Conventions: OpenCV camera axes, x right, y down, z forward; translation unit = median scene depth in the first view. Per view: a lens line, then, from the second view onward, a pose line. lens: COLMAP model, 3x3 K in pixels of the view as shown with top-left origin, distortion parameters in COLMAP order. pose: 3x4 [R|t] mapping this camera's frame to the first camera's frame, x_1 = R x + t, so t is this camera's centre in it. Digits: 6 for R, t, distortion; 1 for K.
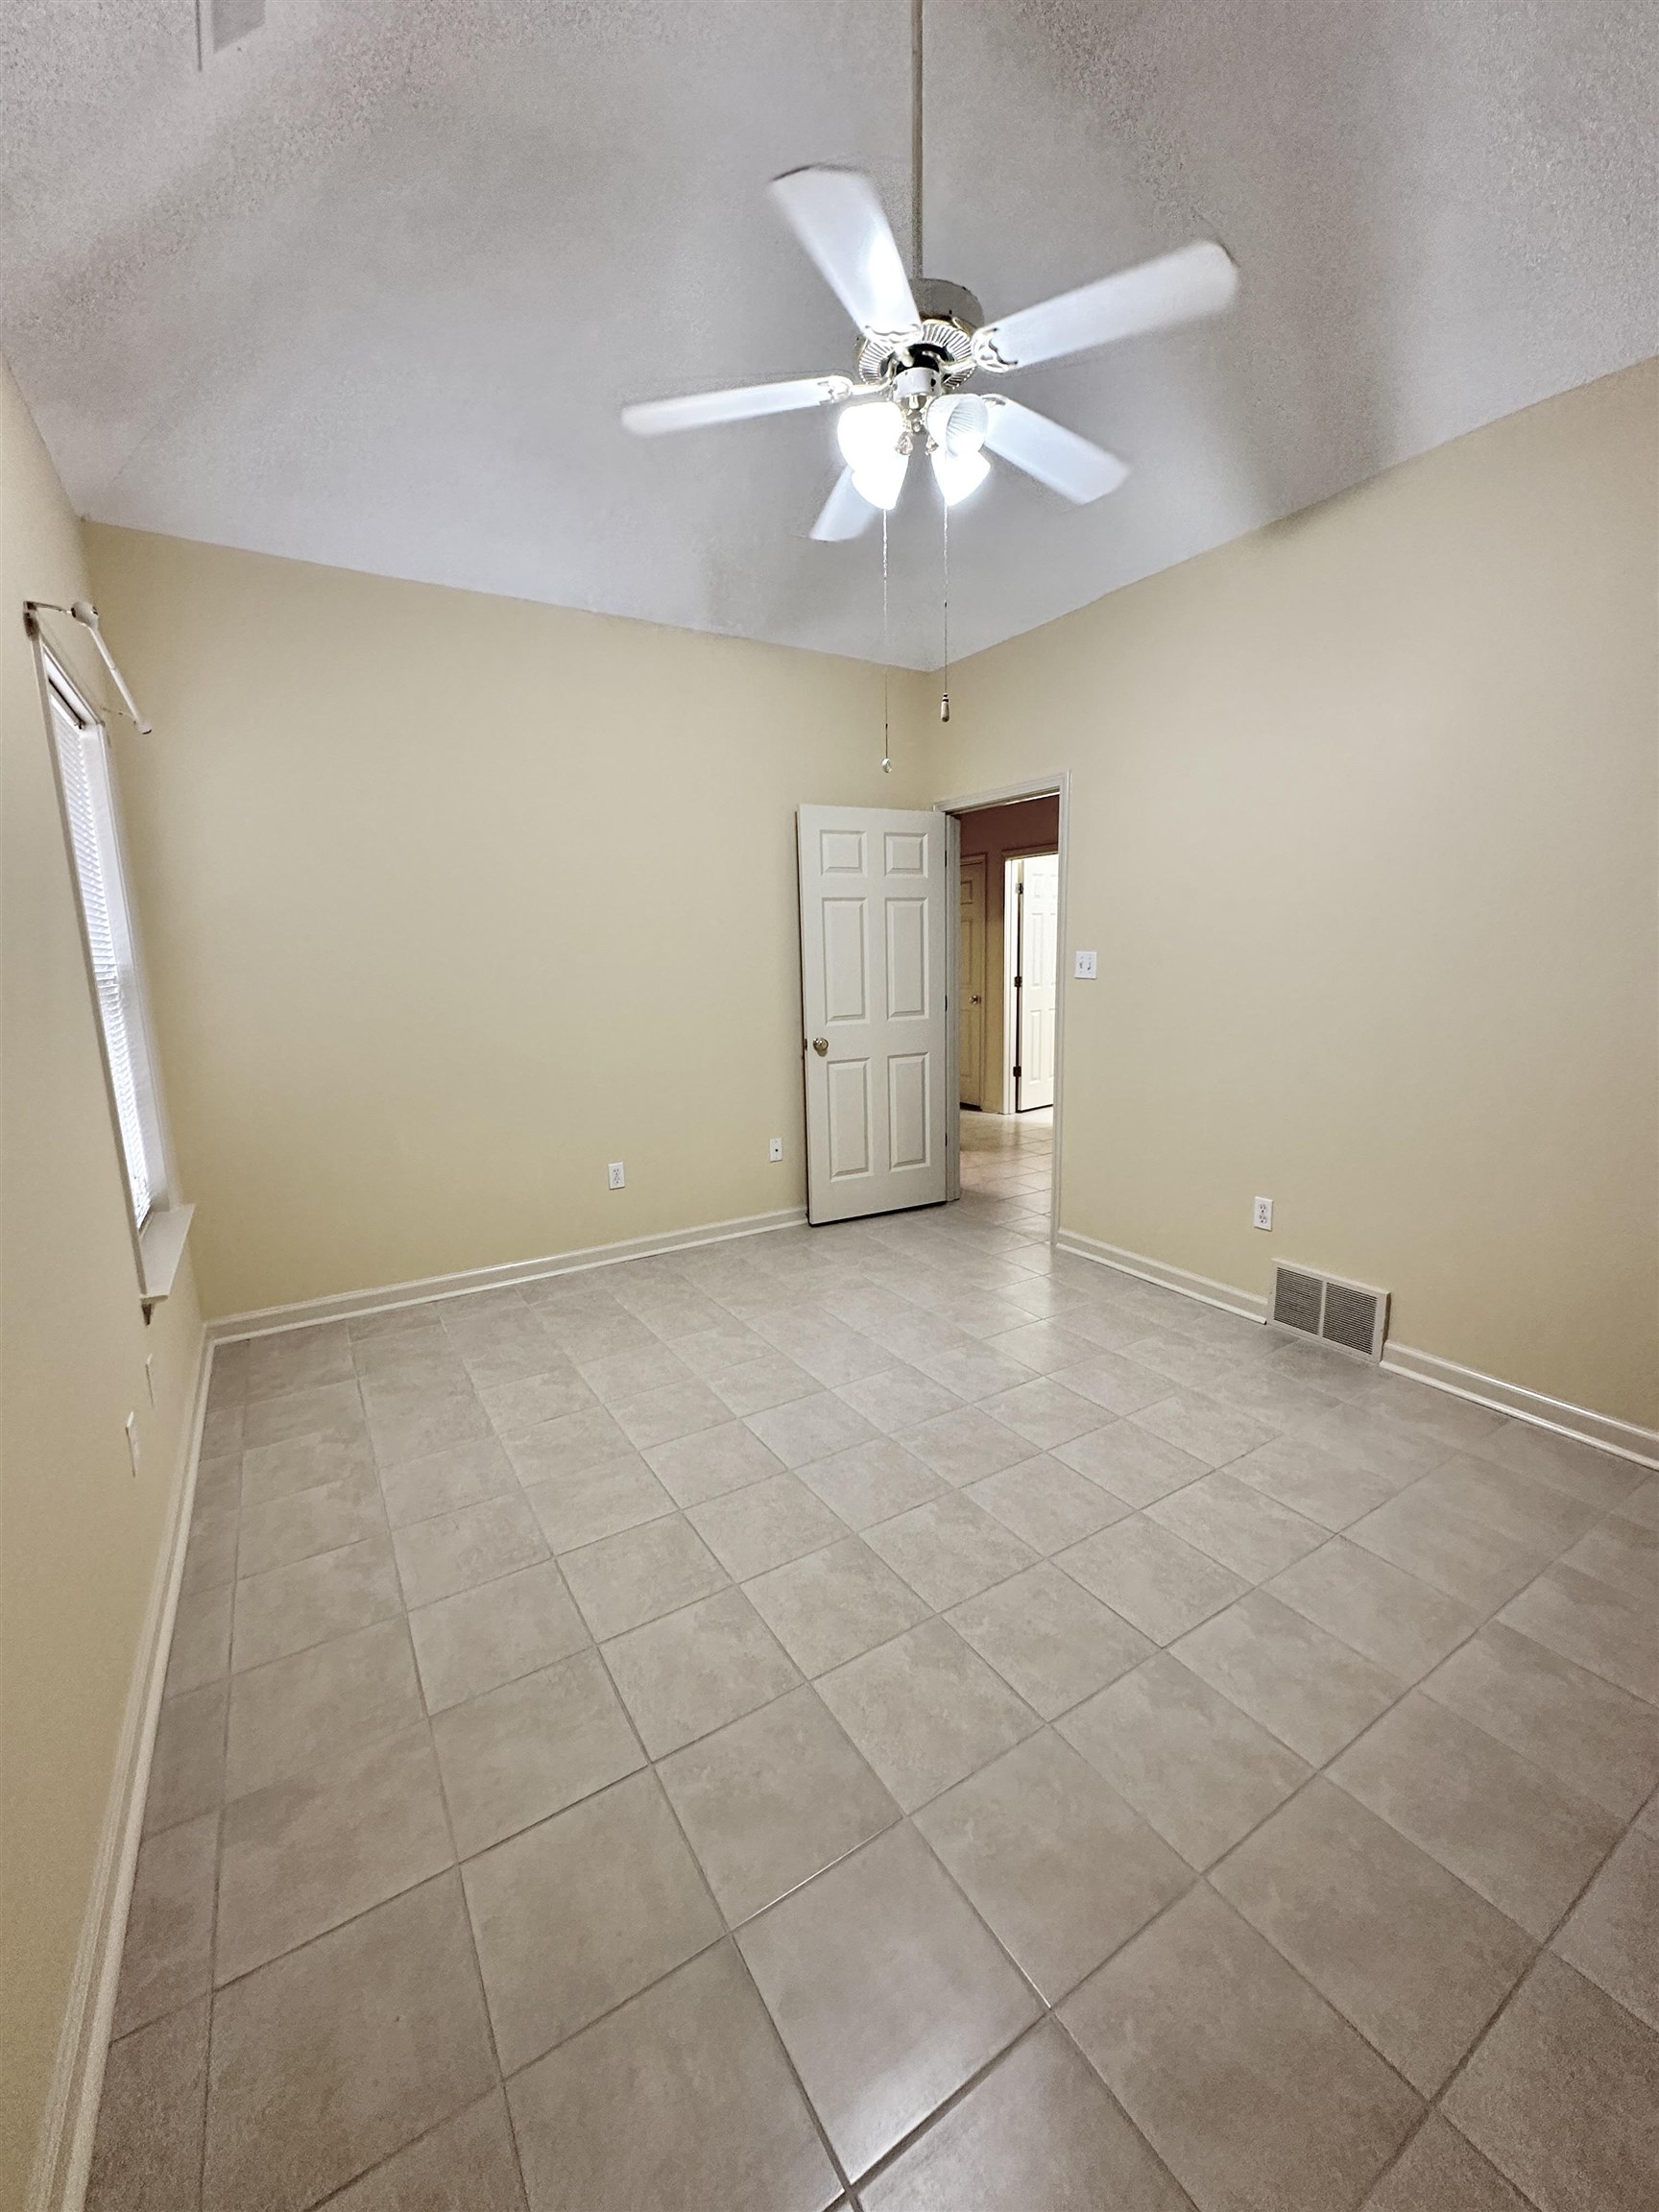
lens RADIAL K [[882.1, 0, 828.7], [0, 882.1, 1102.6], [0, 0, 1]] dist [-0.002634, 0.000900]
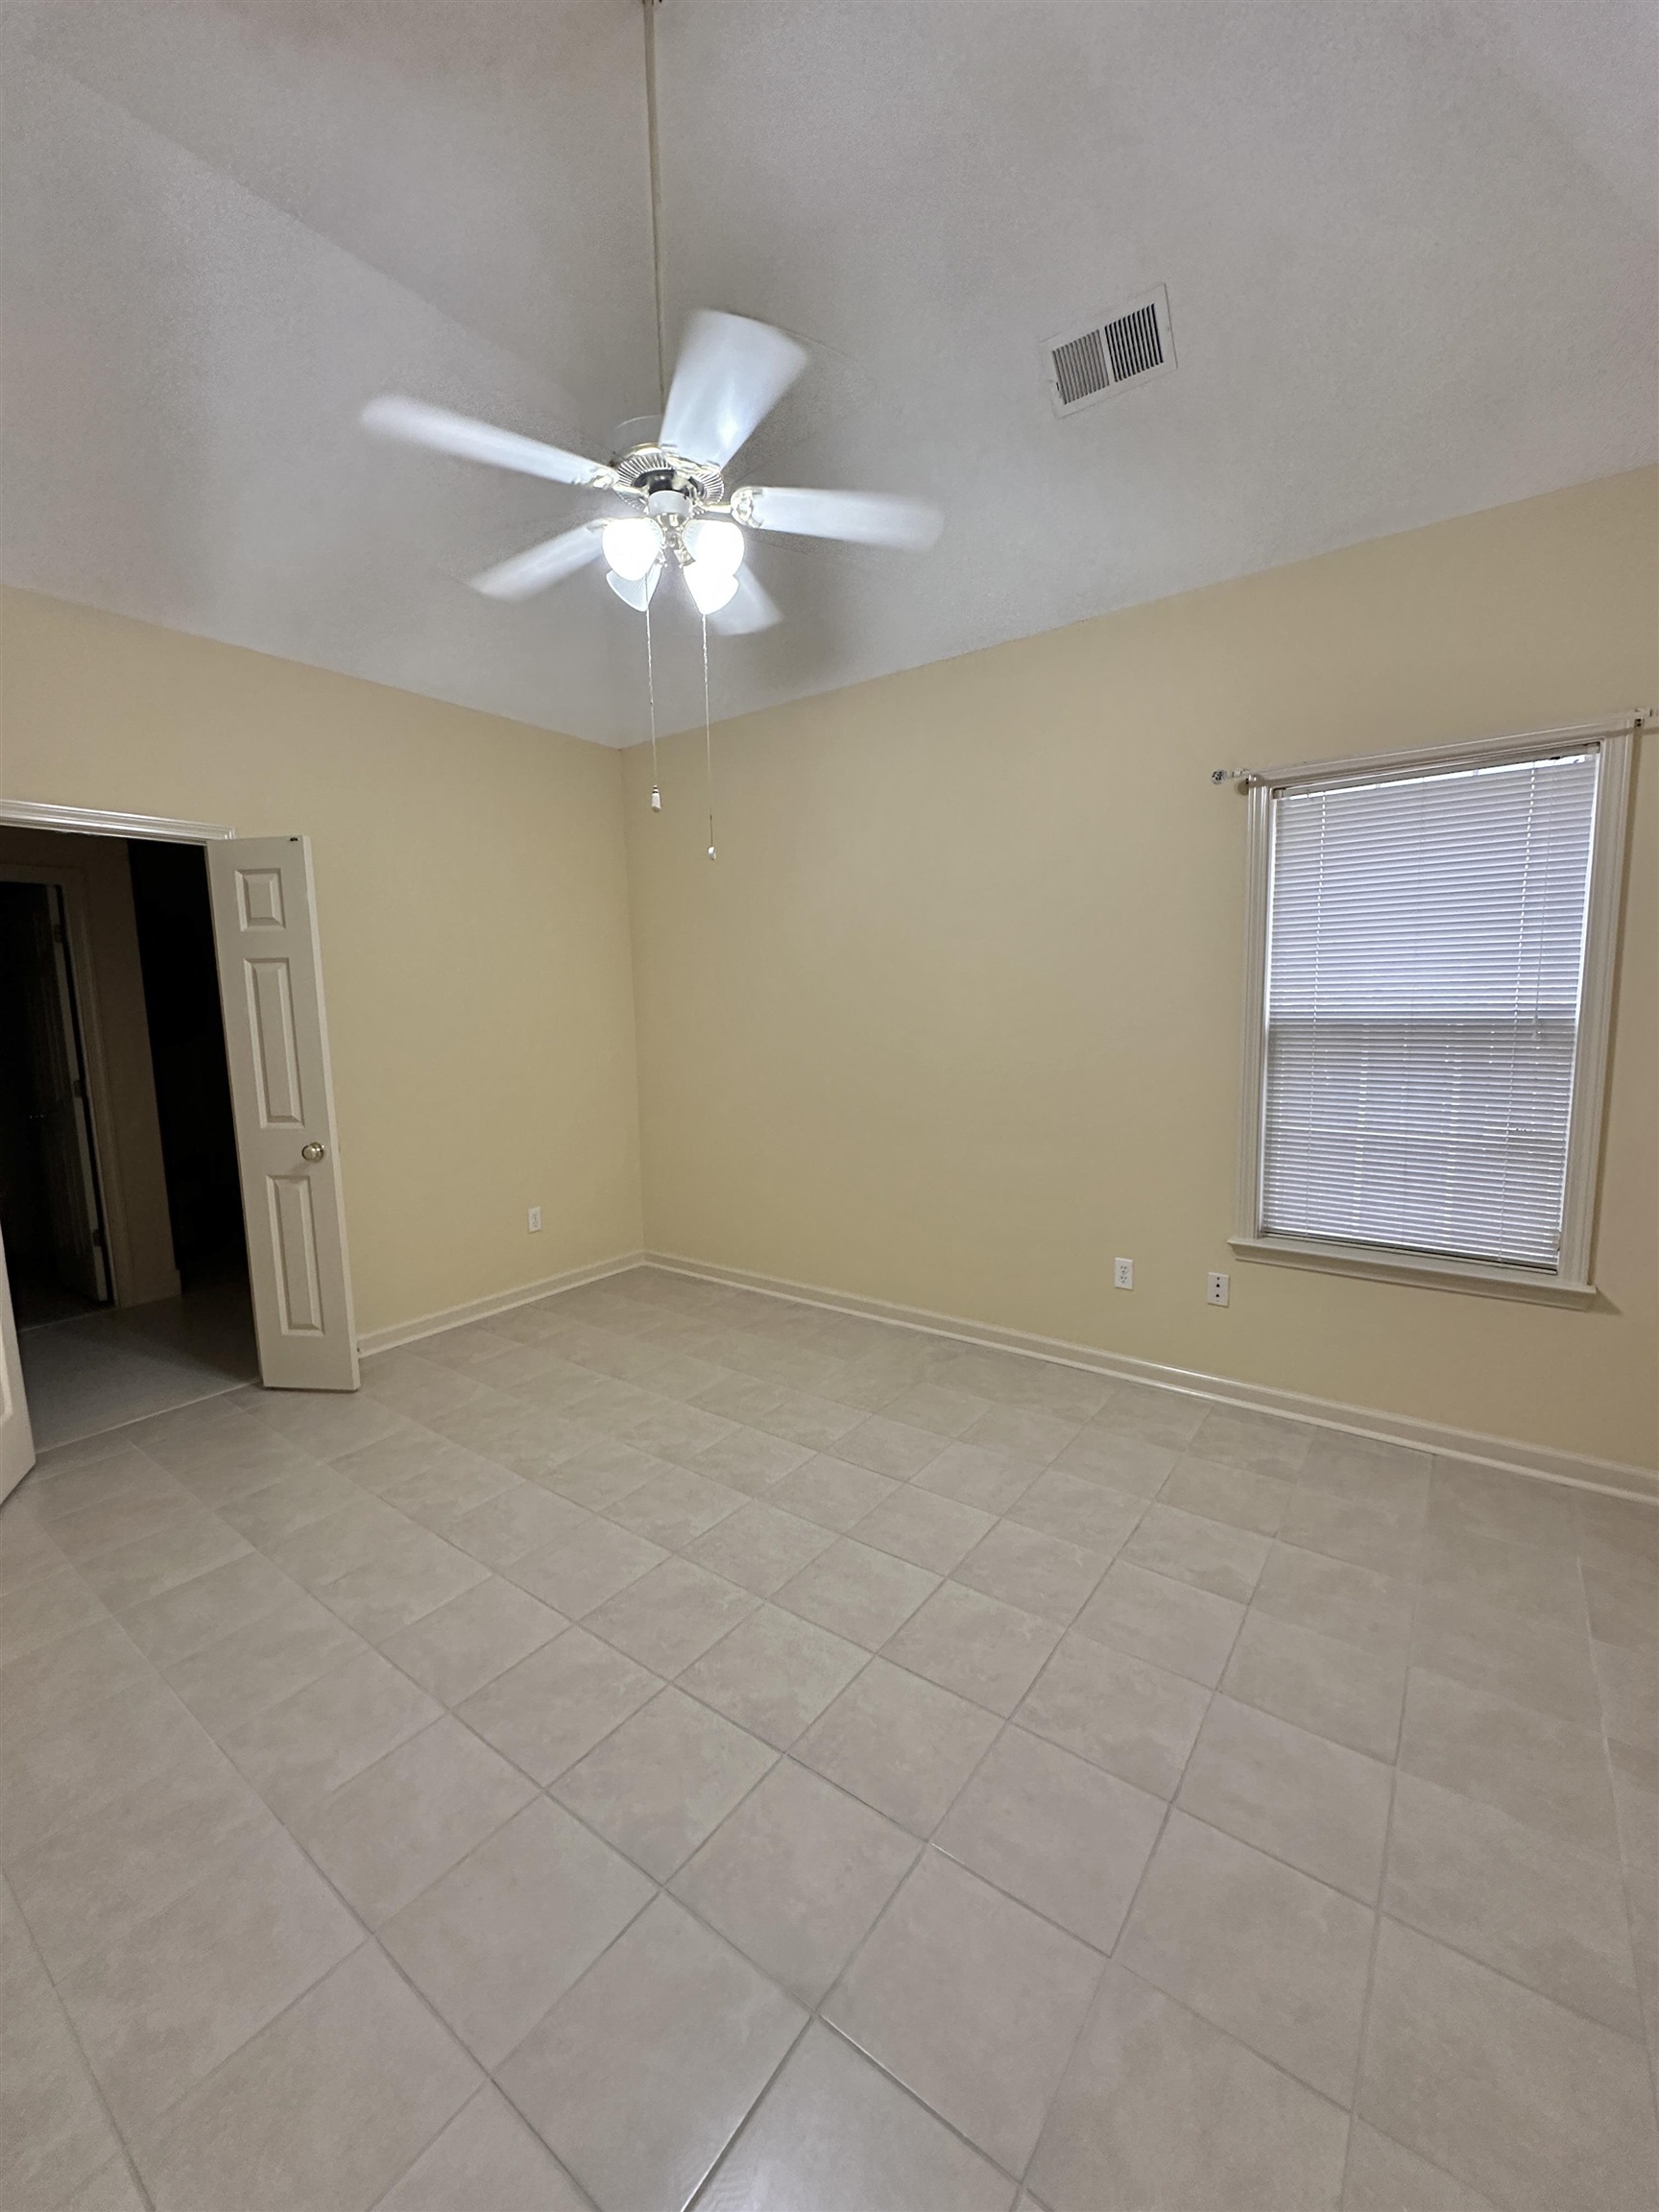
lens RADIAL K [[882.1, 0, 828.7], [0, 882.1, 1102.6], [0, 0, 1]] dist [-0.002634, 0.000900]
pose [[-0.928768, 0.080876, -0.361730, 0.295090], [-0.029184, 0.956920, 0.288882, -0.342398], [0.369510, 0.278862, -0.886396, 1.757333]]
